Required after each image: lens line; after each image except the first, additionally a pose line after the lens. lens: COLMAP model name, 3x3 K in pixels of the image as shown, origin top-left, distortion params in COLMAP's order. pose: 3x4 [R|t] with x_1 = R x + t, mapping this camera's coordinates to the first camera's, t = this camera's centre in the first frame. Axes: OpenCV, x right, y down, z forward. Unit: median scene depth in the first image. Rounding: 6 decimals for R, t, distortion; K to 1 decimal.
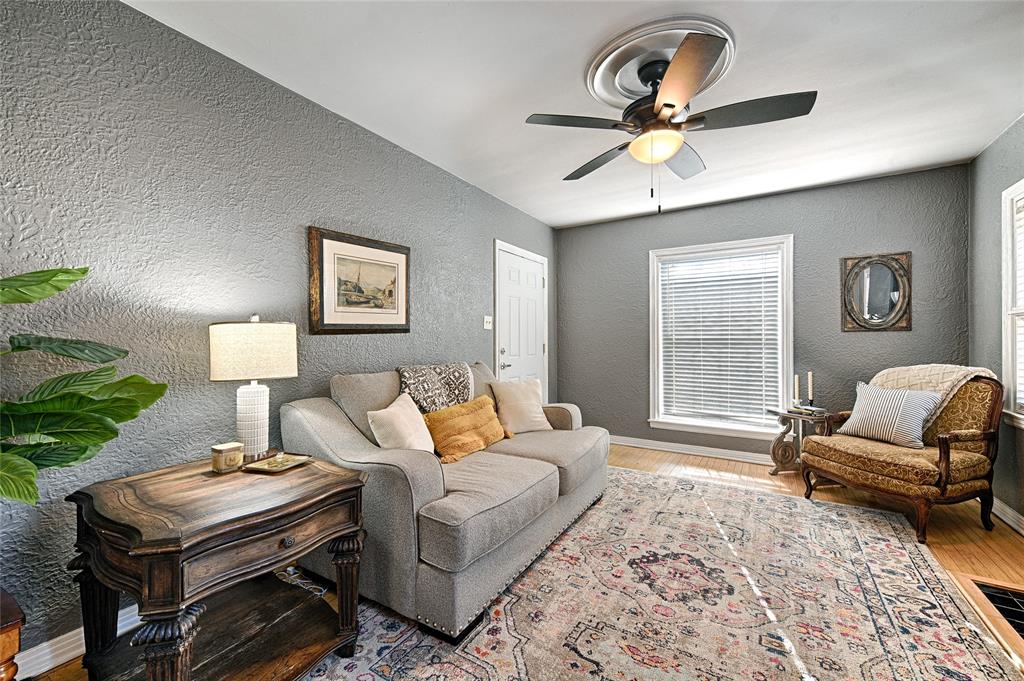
lens RADIAL K [[405.2, 0, 515.2], [0, 405.2, 343.4], [0, 0, 1]] dist [0.008797, 0.000207]
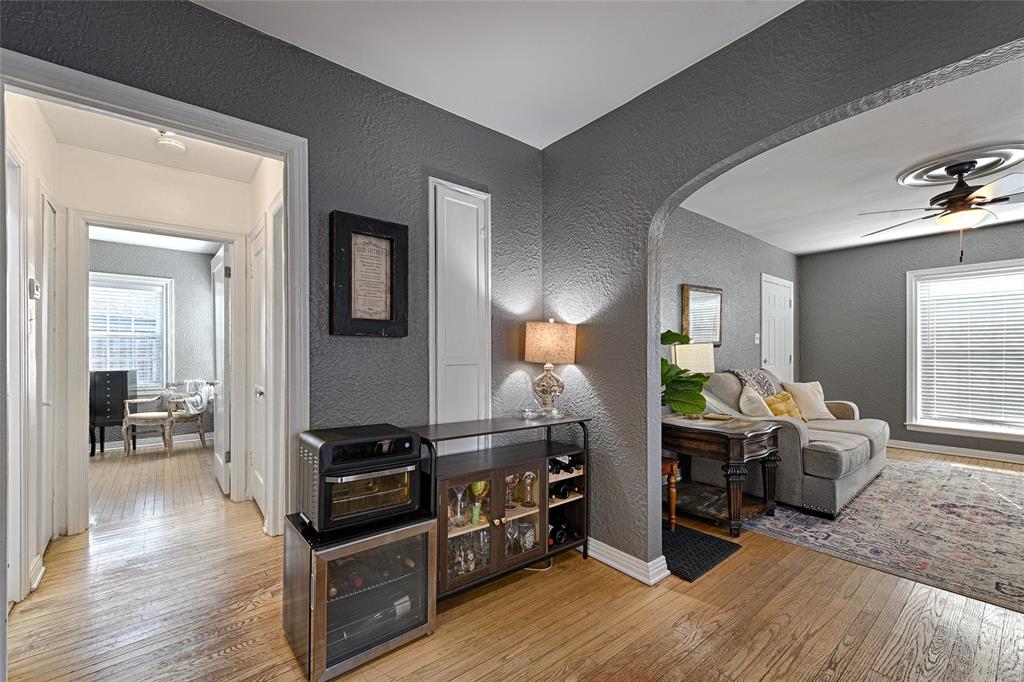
lens RADIAL K [[419.1, 0, 504.1], [0, 419.1, 354.5], [0, 0, 1]] dist [-0.006304, 0.001618]
pose [[0.942421, -0.001211, -0.334427, -0.694248], [0.000610, 0.999998, -0.001901, 0.003432], [0.334429, 0.001587, 0.942420, -0.956417]]
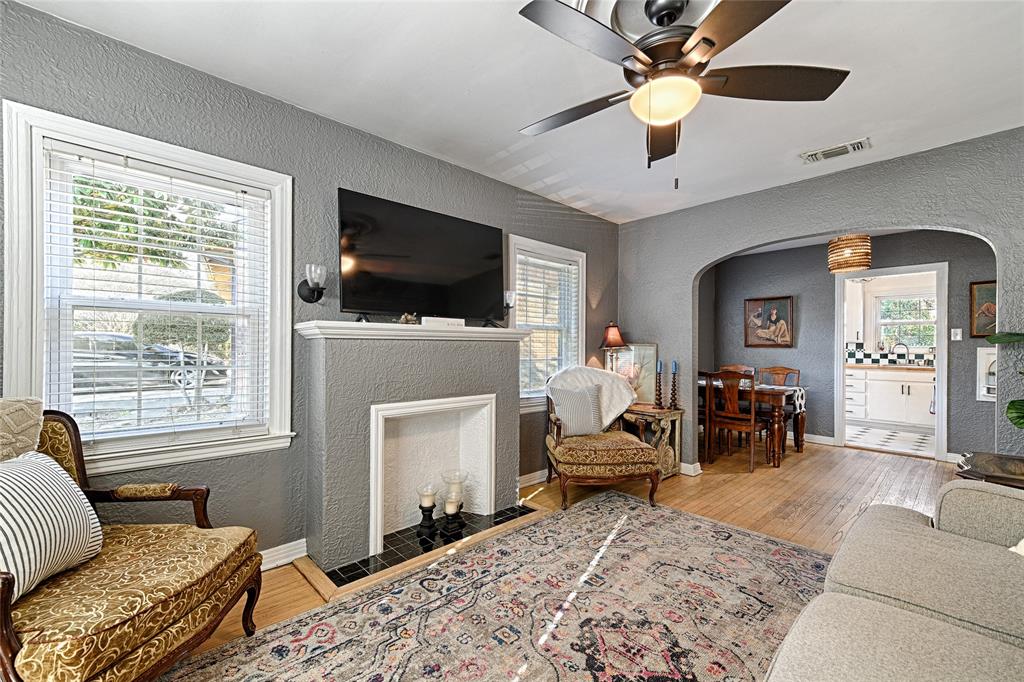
lens RADIAL K [[419.1, 0, 512.7], [0, 419.1, 345.5], [0, 0, 1]] dist [-0.006304, 0.001618]
pose [[-0.965201, 0.003085, 0.261490, 0.411674], [0.003115, 0.999995, -0.000299, -0.020812], [-0.261490, 0.000526, -0.965206, 1.836097]]
